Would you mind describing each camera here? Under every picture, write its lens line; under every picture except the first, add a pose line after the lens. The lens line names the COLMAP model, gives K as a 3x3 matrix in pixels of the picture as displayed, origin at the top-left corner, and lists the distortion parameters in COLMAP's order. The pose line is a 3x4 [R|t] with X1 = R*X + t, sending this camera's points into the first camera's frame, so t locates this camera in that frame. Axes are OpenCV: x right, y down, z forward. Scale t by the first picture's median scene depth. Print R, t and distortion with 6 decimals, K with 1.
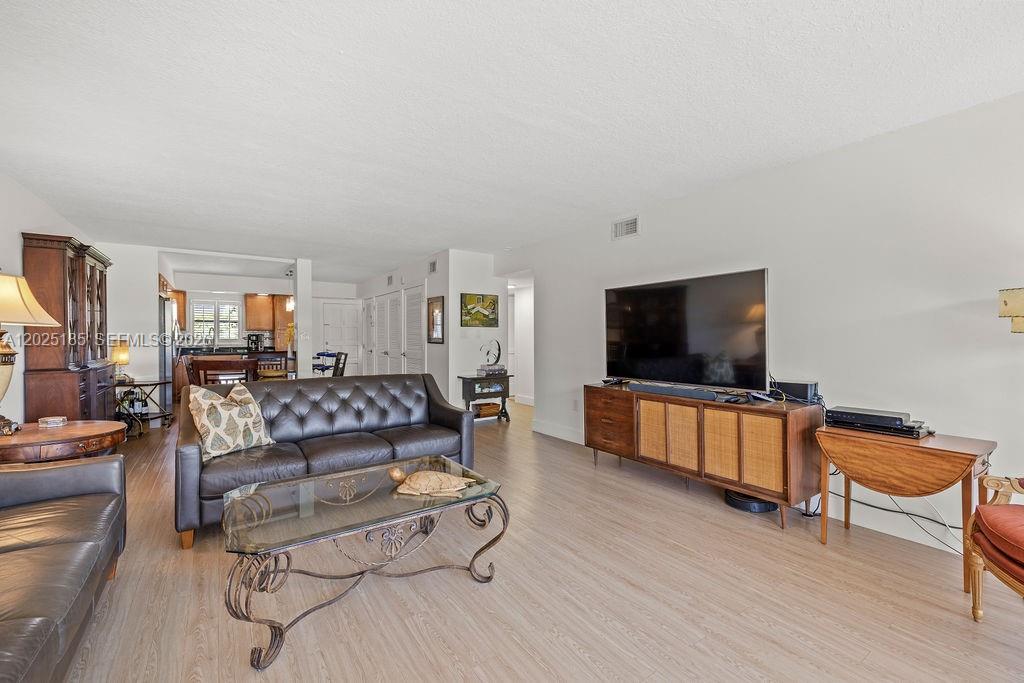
lens RADIAL K [[430.0, 0, 512.7], [0, 430.0, 339.9], [0, 0, 1]] dist [0.000791, -0.001306]
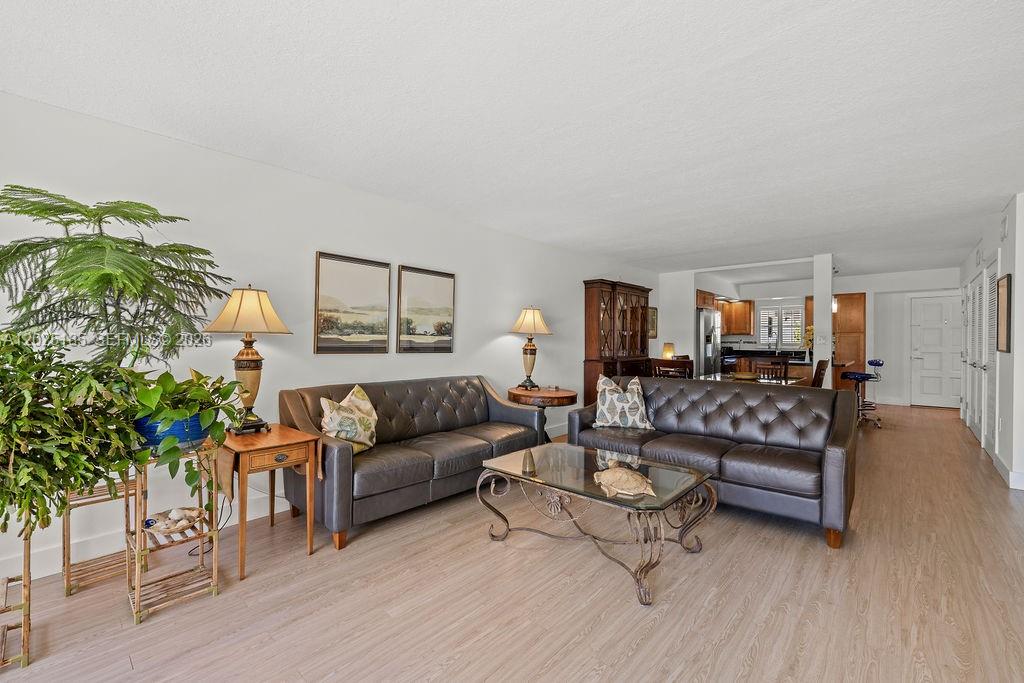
lens RADIAL K [[430.0, 0, 506.9], [0, 430.0, 340.8], [0, 0, 1]] dist [0.000791, -0.001306]
pose [[0.226942, 0.003026, -0.973904, 0.297839], [-0.009241, 0.999957, 0.000954, -0.002577], [0.973864, 0.008783, 0.226960, 0.189378]]
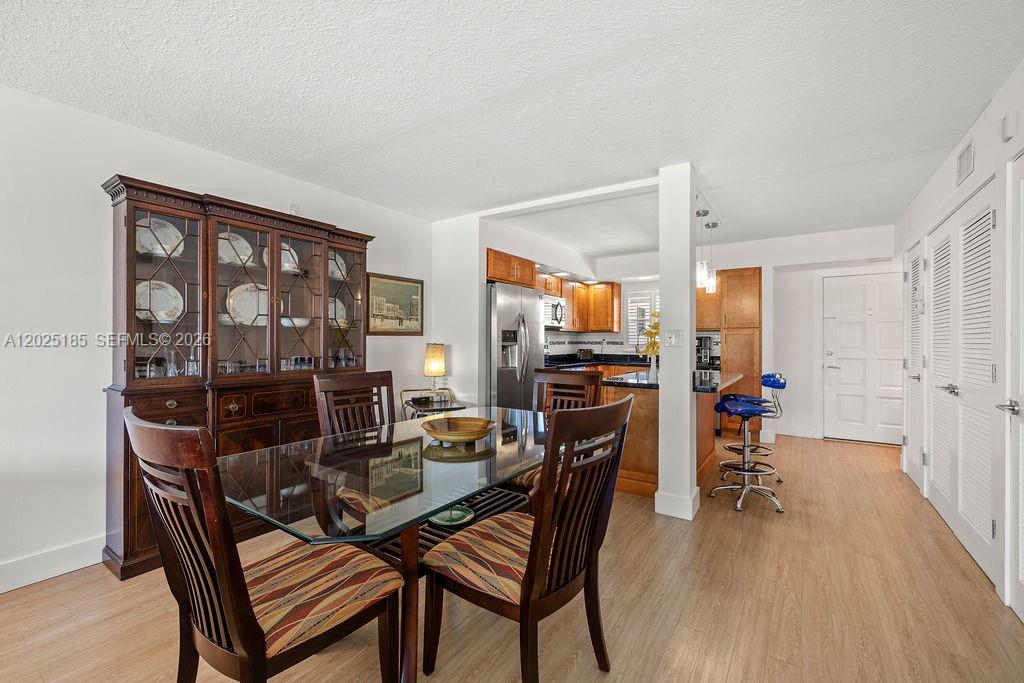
lens RADIAL K [[430.0, 0, 509.2], [0, 430.0, 335.4], [0, 0, 1]] dist [0.000791, -0.001306]
pose [[0.364555, -0.009735, -0.931131, -0.164504], [-0.010977, 0.999831, -0.014751, -0.004475], [0.931117, 0.015599, 0.364387, 0.838402]]
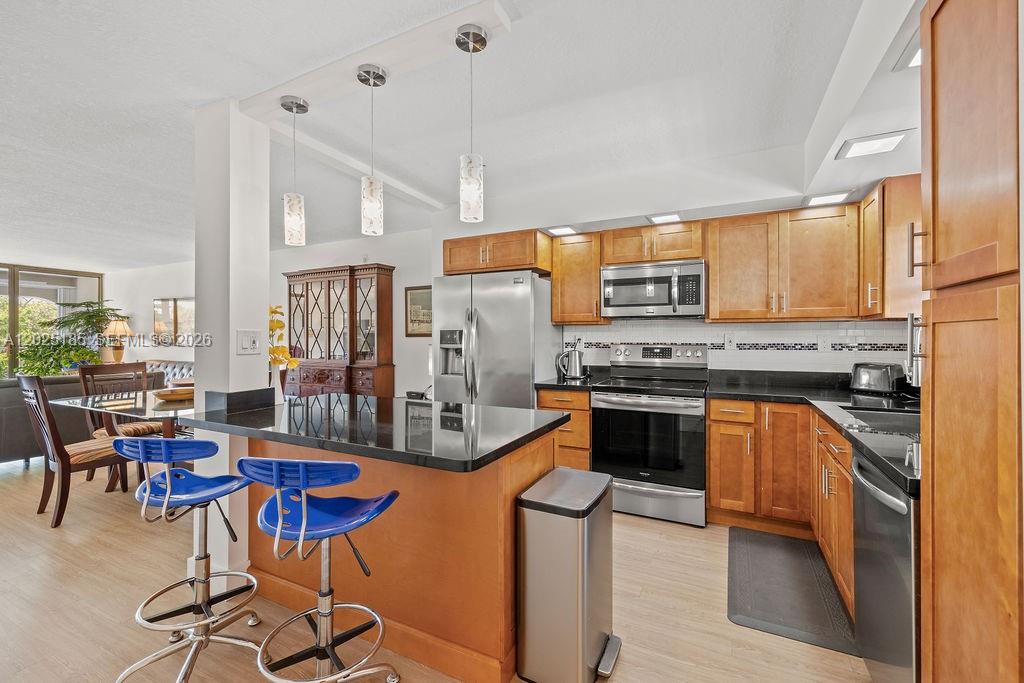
lens RADIAL K [[430.0, 0, 515.4], [0, 430.0, 333.4], [0, 0, 1]] dist [0.000791, -0.001306]
pose [[-0.872928, 0.001302, -0.487848, -0.649256], [-0.000267, 0.999995, 0.003146, -0.021965], [0.487849, 0.002876, -0.872923, 1.741811]]
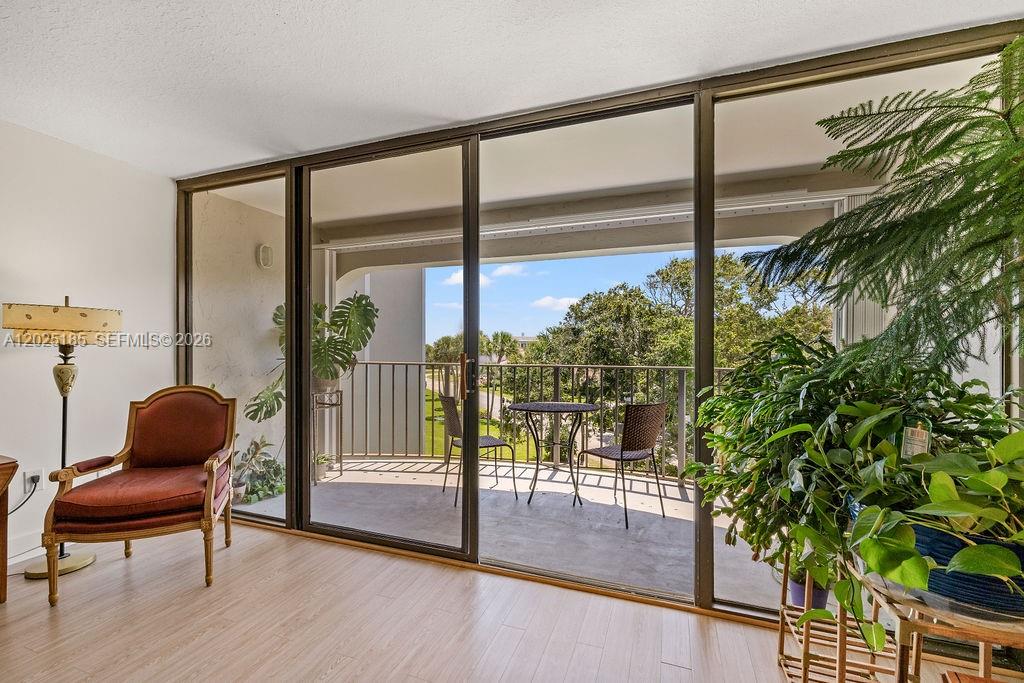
lens RADIAL K [[430.0, 0, 511.6], [0, 430.0, 345.7], [0, 0, 1]] dist [0.000791, -0.001306]
pose [[-0.584043, 0.005817, 0.811702, -0.167539], [0.004426, 0.999982, -0.003982, -0.000759], [-0.811711, 0.001267, -0.584058, 0.224527]]
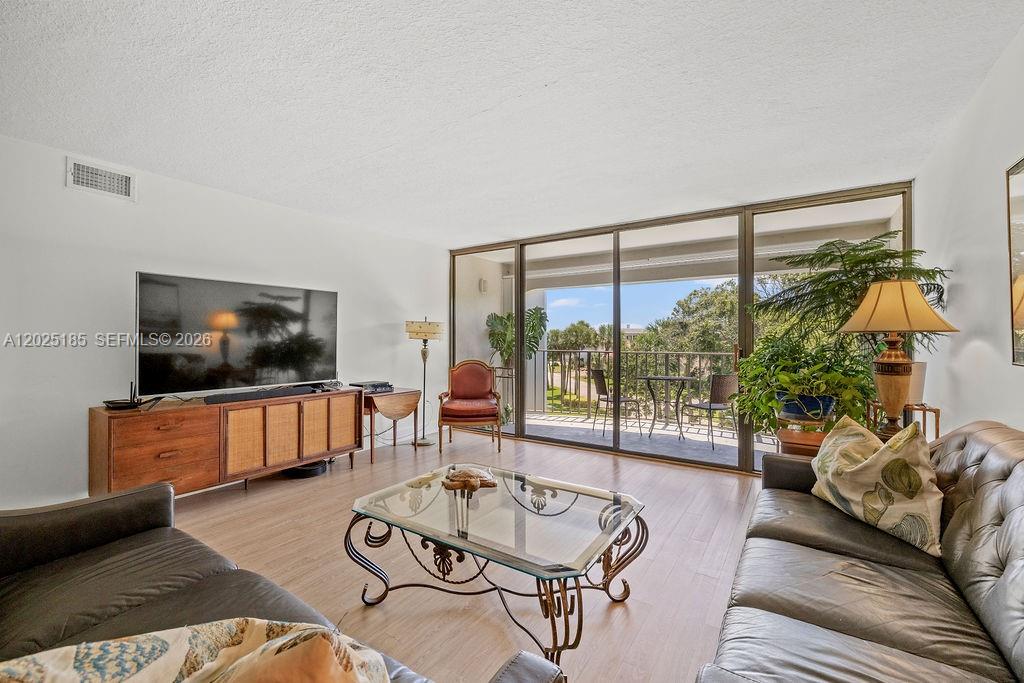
lens RADIAL K [[430.0, 0, 511.5], [0, 430.0, 335.6], [0, 0, 1]] dist [0.000791, -0.001306]
pose [[-0.379094, 0.012579, 0.925273, -0.476302], [0.005929, 0.999920, -0.011165, -0.002157], [-0.925339, 0.001253, -0.379139, 0.512034]]
